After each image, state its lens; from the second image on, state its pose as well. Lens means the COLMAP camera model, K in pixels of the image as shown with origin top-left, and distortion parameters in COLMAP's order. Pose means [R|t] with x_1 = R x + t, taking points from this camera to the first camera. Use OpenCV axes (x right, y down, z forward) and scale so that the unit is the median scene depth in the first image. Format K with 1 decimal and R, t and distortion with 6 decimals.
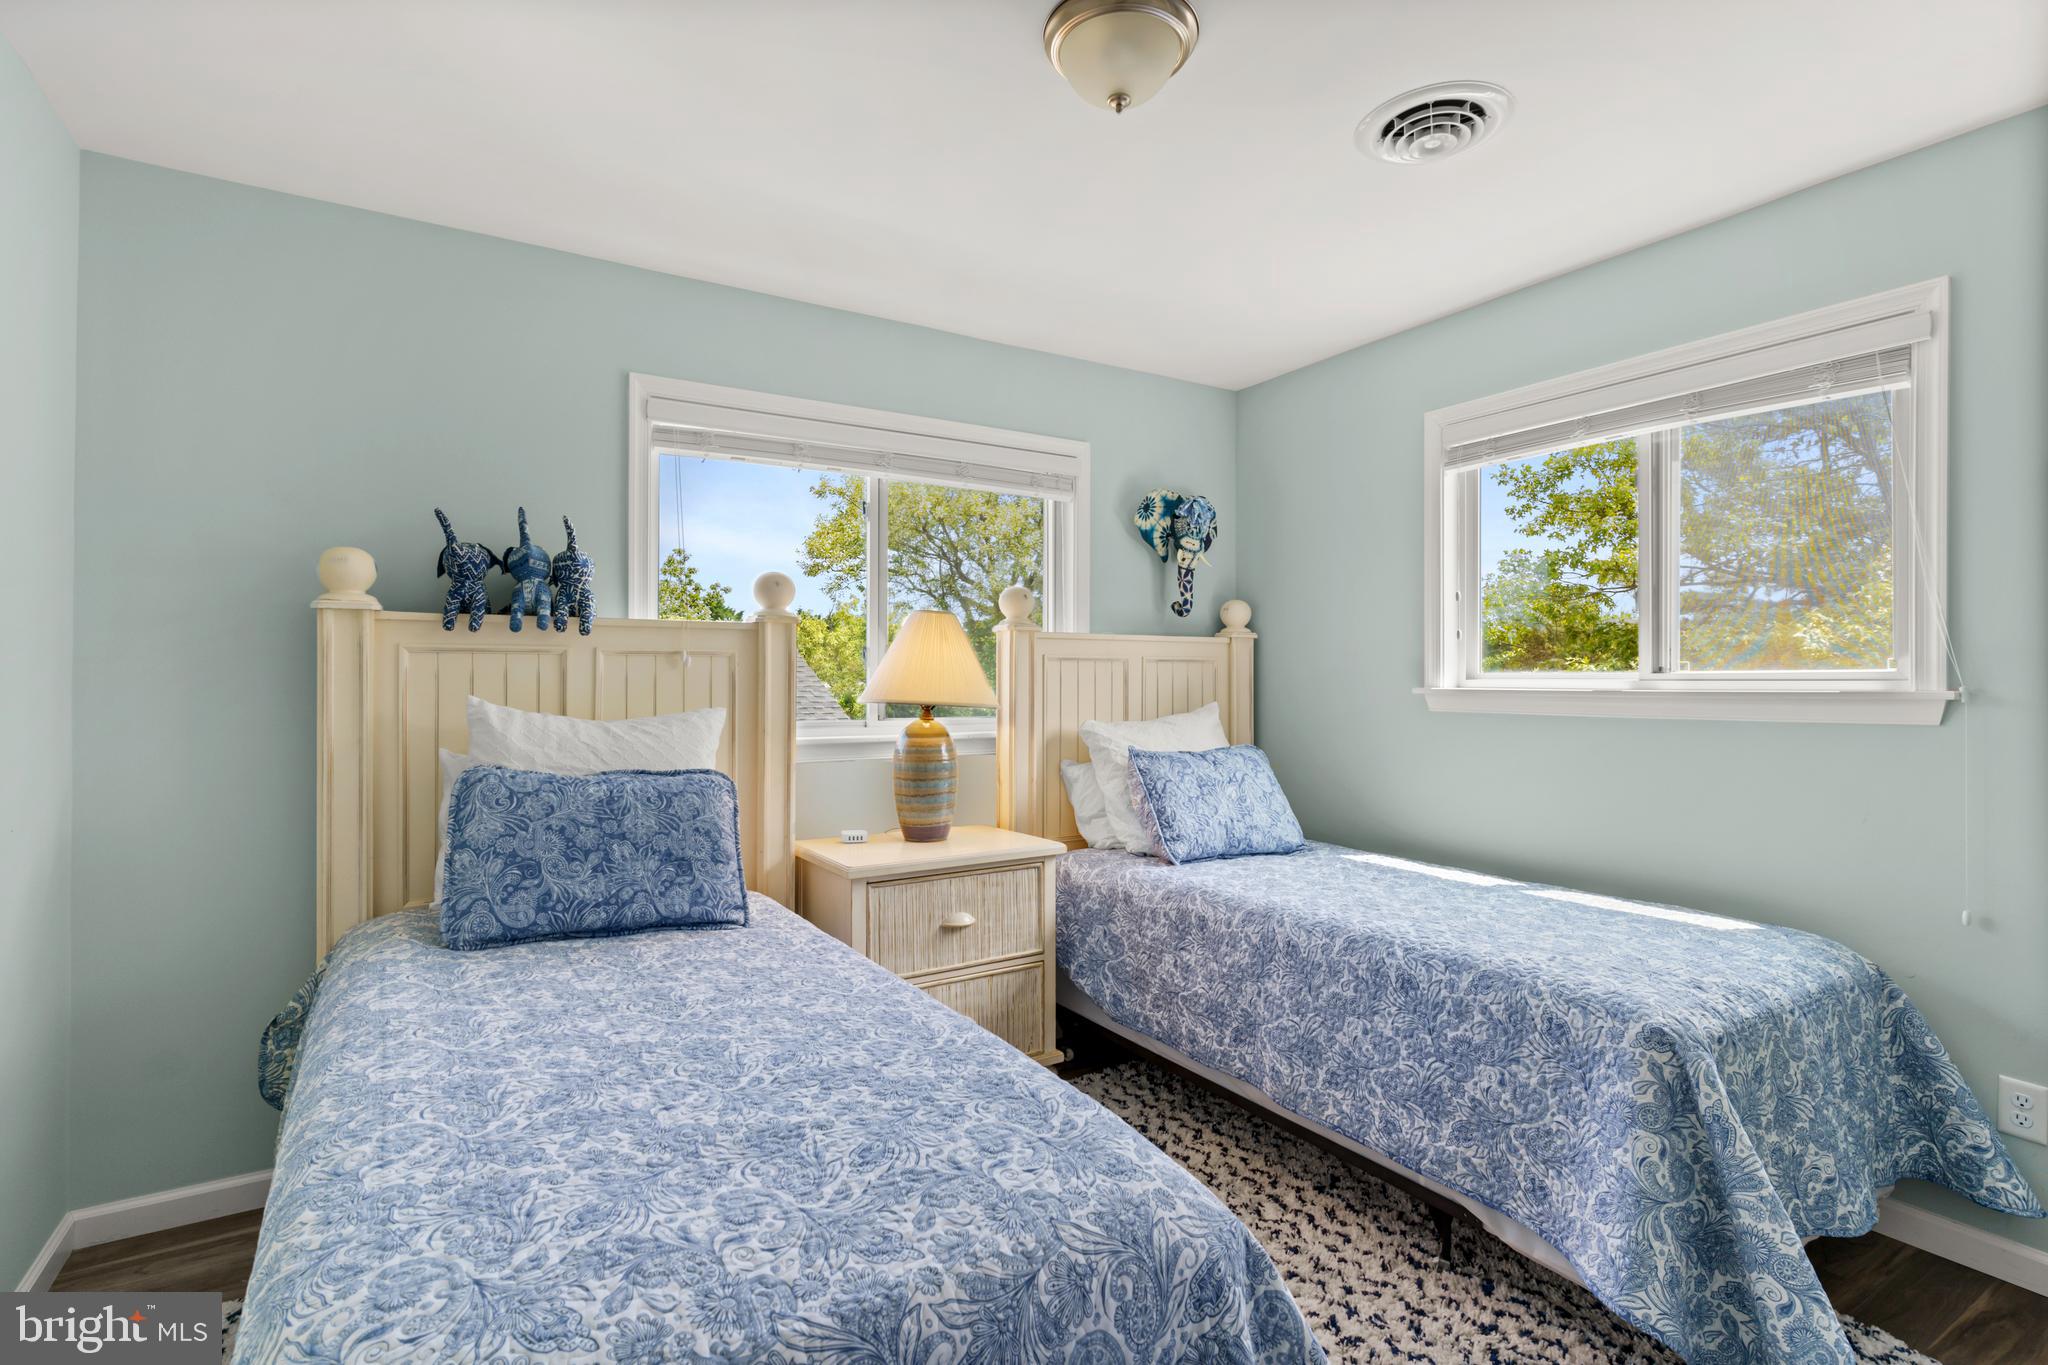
lens RADIAL K [[996.1, 0, 1029.1], [0, 996.1, 684.9], [0, 0, 1]] dist [0.003234, -0.001444]
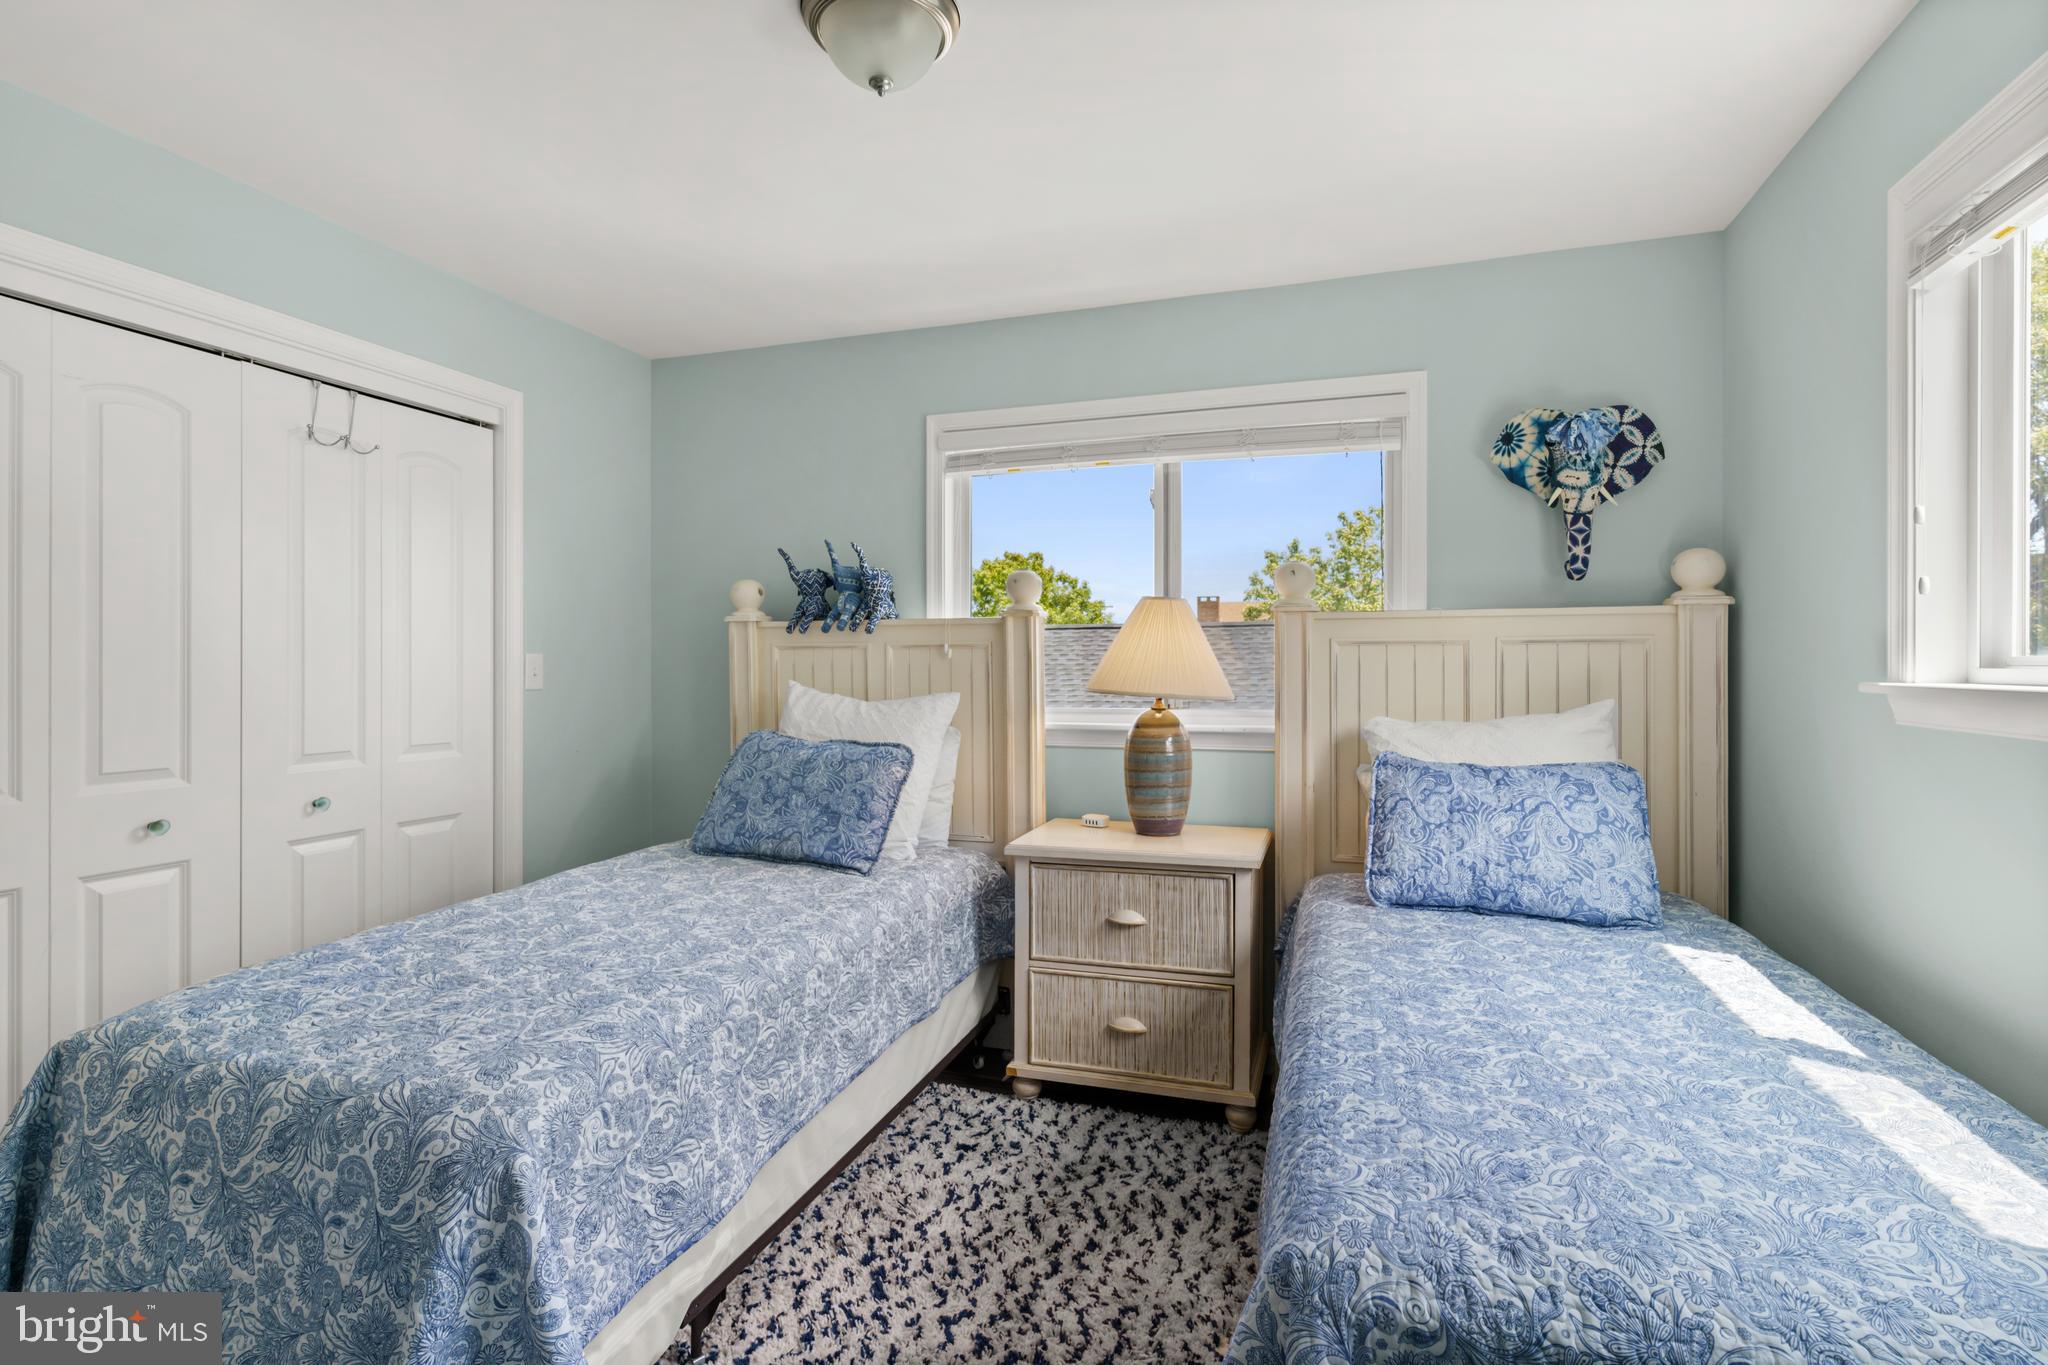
lens RADIAL K [[996.1, 0, 1002.2], [0, 996.1, 672.1], [0, 0, 1]] dist [0.003234, -0.001444]
pose [[0.632419, 0.004426, -0.774614, 0.599210], [-0.001382, 0.999989, 0.004585, -0.005945], [0.774625, -0.001829, 0.632418, 0.296162]]
